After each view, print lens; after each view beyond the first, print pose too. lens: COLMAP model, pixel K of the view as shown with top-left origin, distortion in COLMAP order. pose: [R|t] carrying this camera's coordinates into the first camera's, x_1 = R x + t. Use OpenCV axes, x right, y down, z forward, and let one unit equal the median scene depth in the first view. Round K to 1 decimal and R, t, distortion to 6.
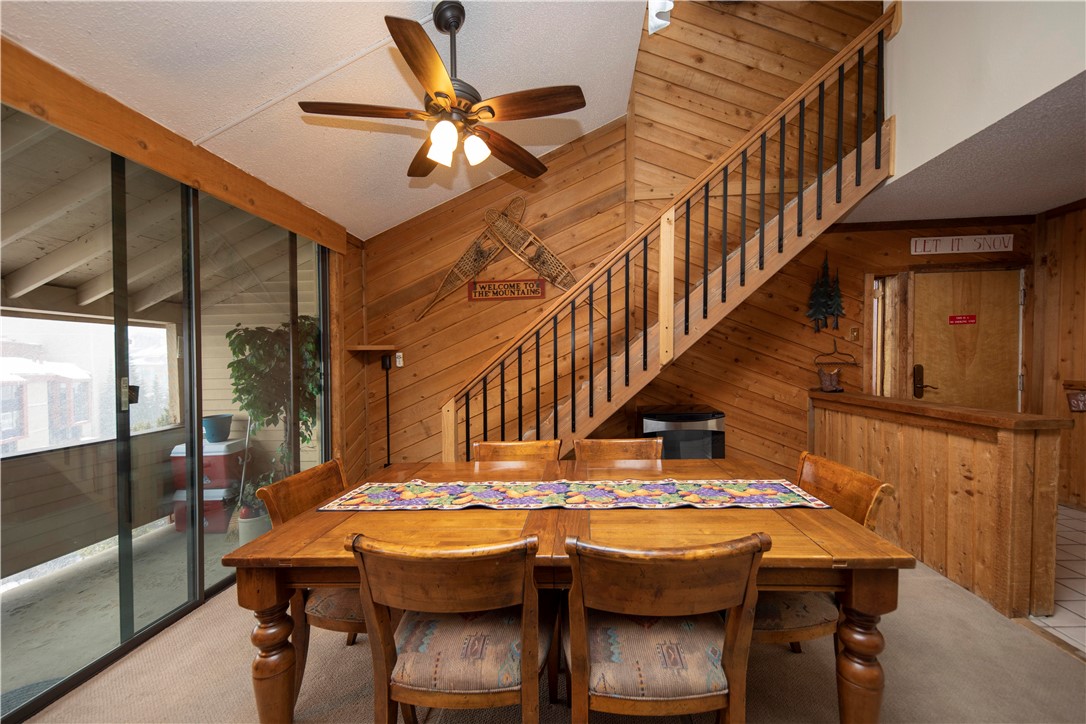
lens RADIAL K [[417.9, 0, 566.8], [0, 417.9, 362.5], [0, 0, 1]] dist [-0.004036, -0.001186]
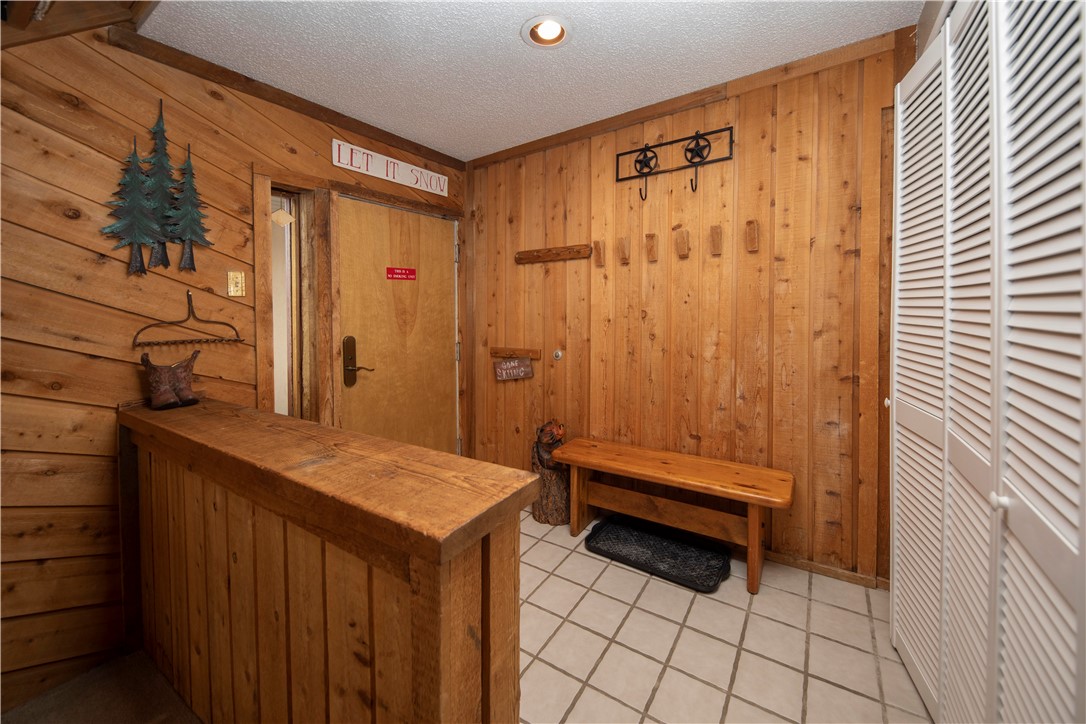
lens RADIAL K [[407.6, 0, 540.1], [0, 407.6, 325.2], [0, 0, 1]] dist [-0.000703, -0.000052]
pose [[0.516529, -0.021312, 0.856005, 0.449333], [0.020070, 0.999717, 0.012780, -0.014555], [-0.856035, 0.010579, 0.516810, 0.406772]]
